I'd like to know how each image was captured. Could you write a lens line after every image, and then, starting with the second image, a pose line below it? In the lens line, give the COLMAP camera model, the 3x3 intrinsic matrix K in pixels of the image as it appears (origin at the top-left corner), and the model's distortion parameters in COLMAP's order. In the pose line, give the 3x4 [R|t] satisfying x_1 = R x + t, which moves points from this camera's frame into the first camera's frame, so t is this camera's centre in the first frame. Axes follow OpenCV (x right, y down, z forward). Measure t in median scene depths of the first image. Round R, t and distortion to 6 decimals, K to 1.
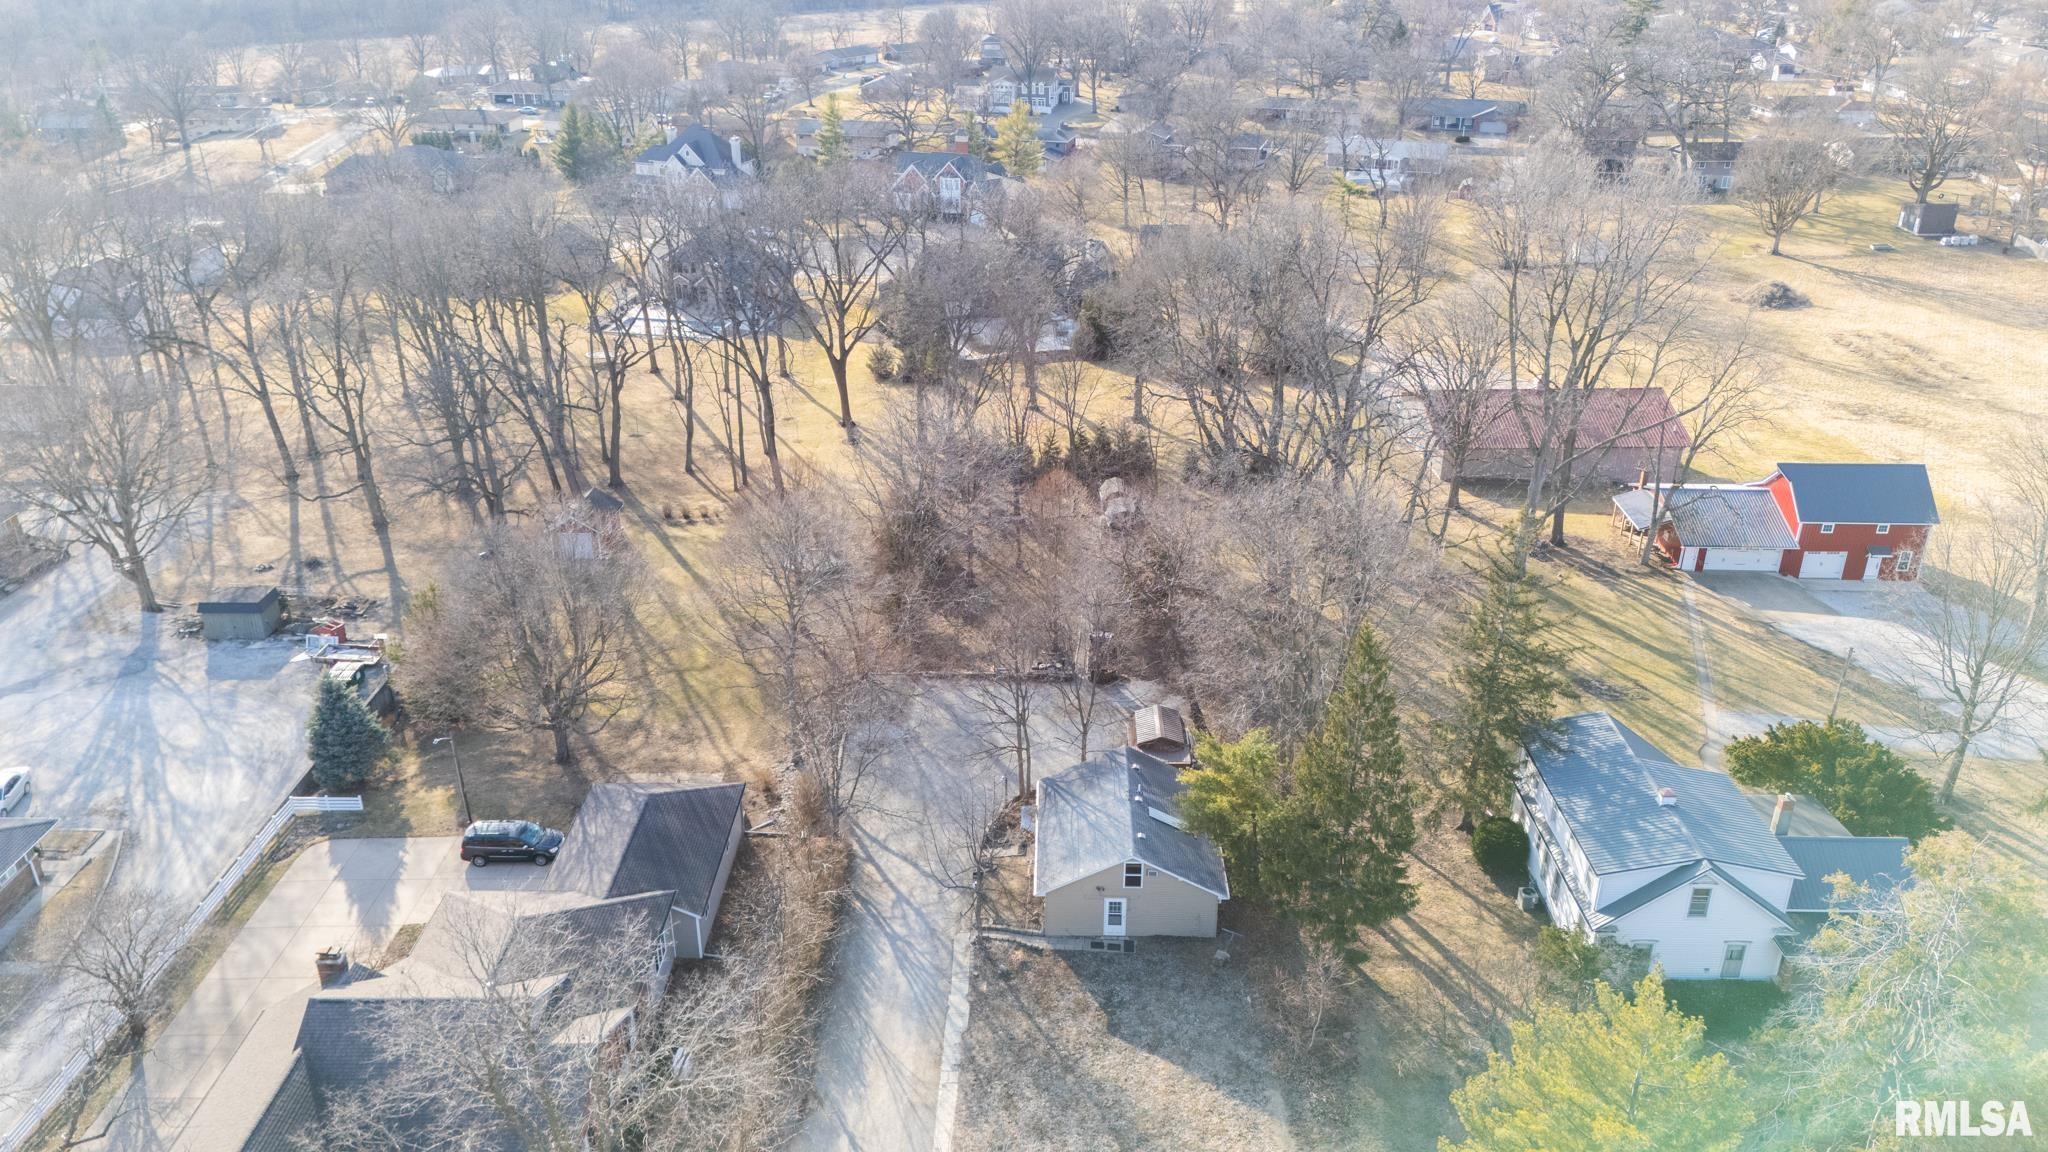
lens RADIAL K [[1514.5, 0, 1011.8], [0, 1514.5, 545.3], [0, 0, 1]] dist [0.059896, -0.068444]
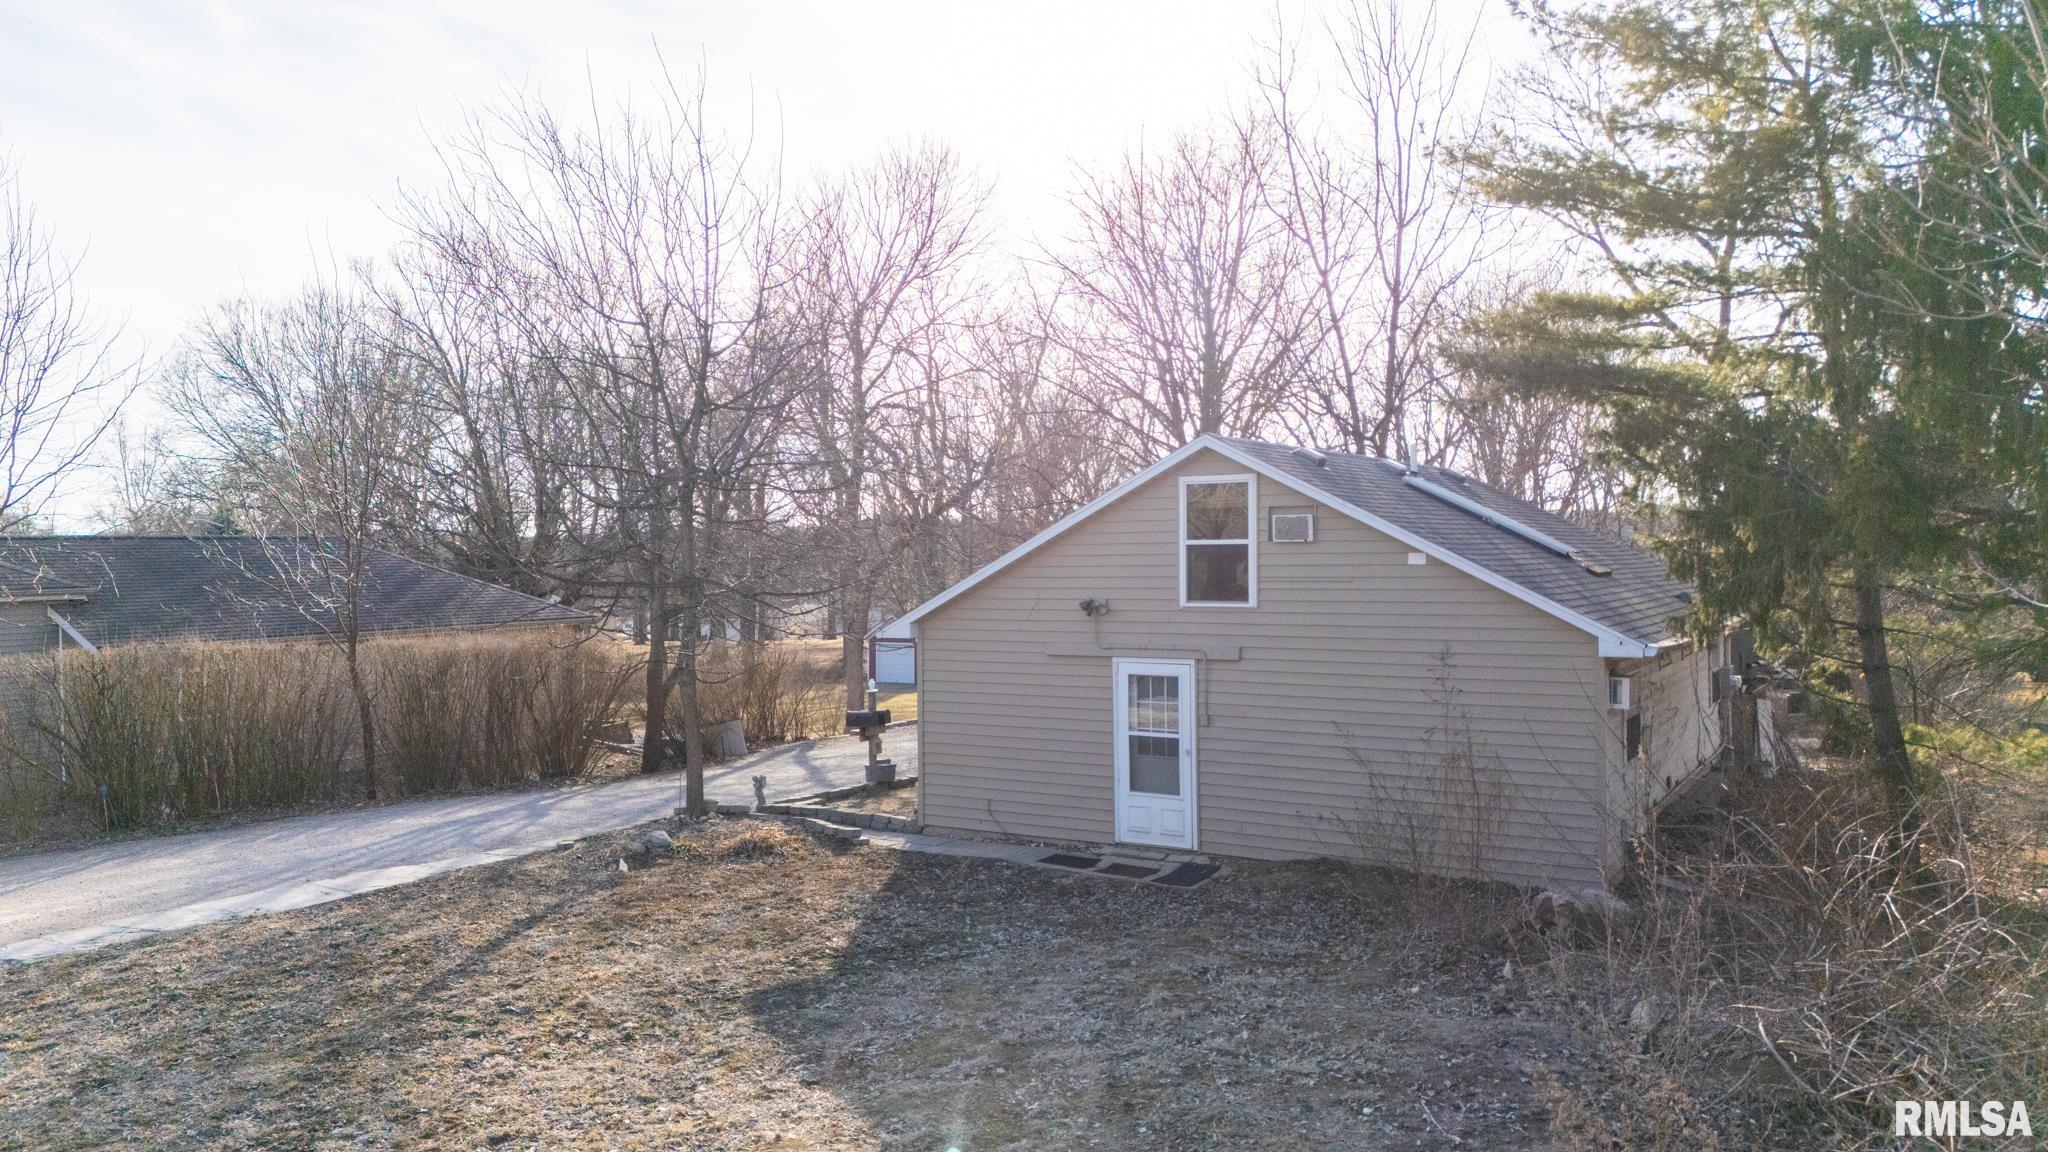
lens RADIAL K [[1493.9, 0, 1032.0], [0, 1493.9, 589.7], [0, 0, 1]] dist [0.140896, -0.236448]
pose [[0.866231, 0.005199, -0.499616, 0.169254], [-0.195815, 0.923487, -0.329892, 0.301366], [0.459674, 0.383595, 0.800971, 0.784817]]
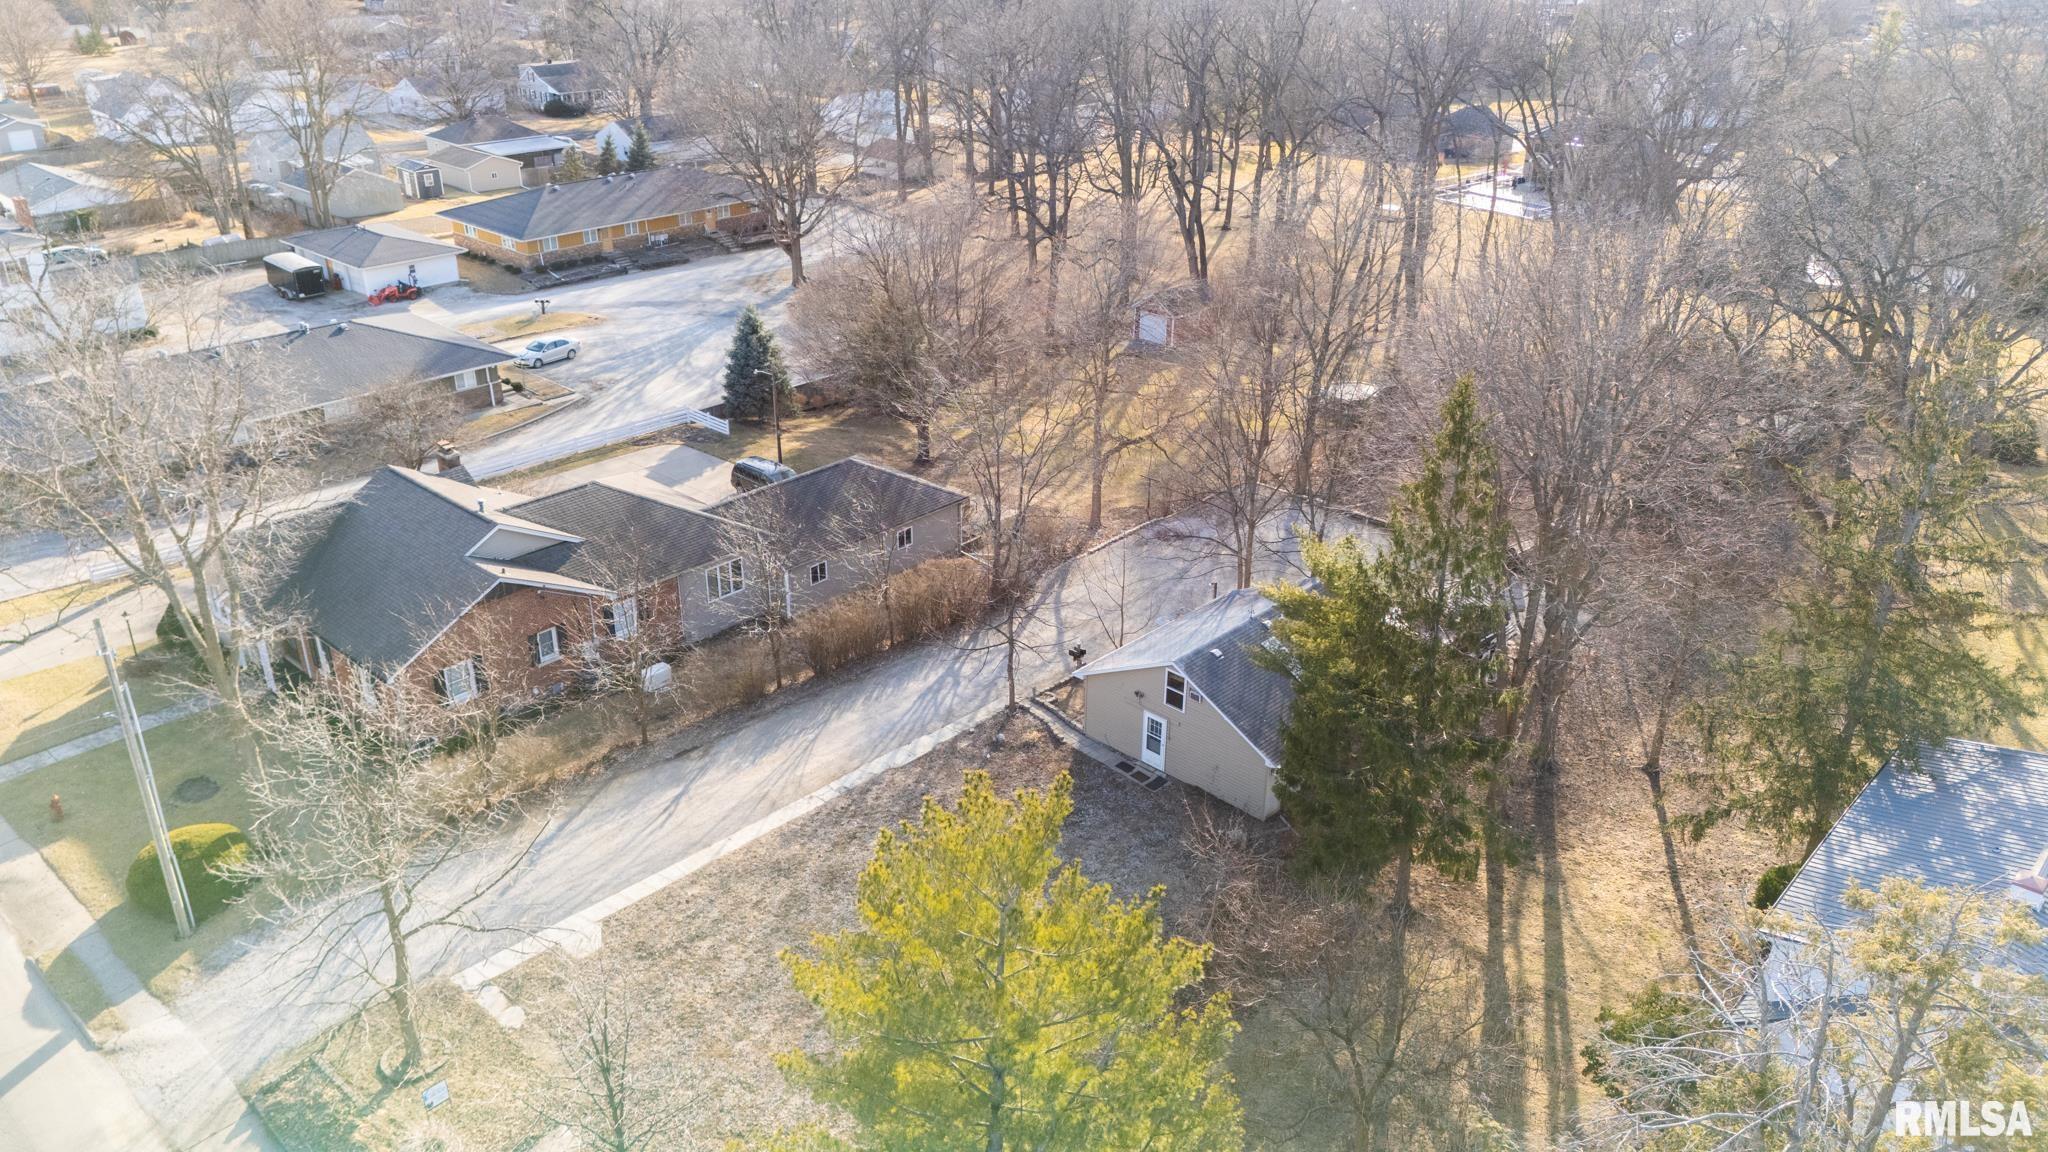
lens RADIAL K [[1493.9, 0, 1032.0], [0, 1493.9, 589.7], [0, 0, 1]] dist [0.140896, -0.236448]
pose [[0.745671, 0.305720, -0.592039, 0.439315], [-0.285109, 0.949473, 0.131200, 0.091545], [0.602236, 0.070963, 0.795158, 0.361255]]
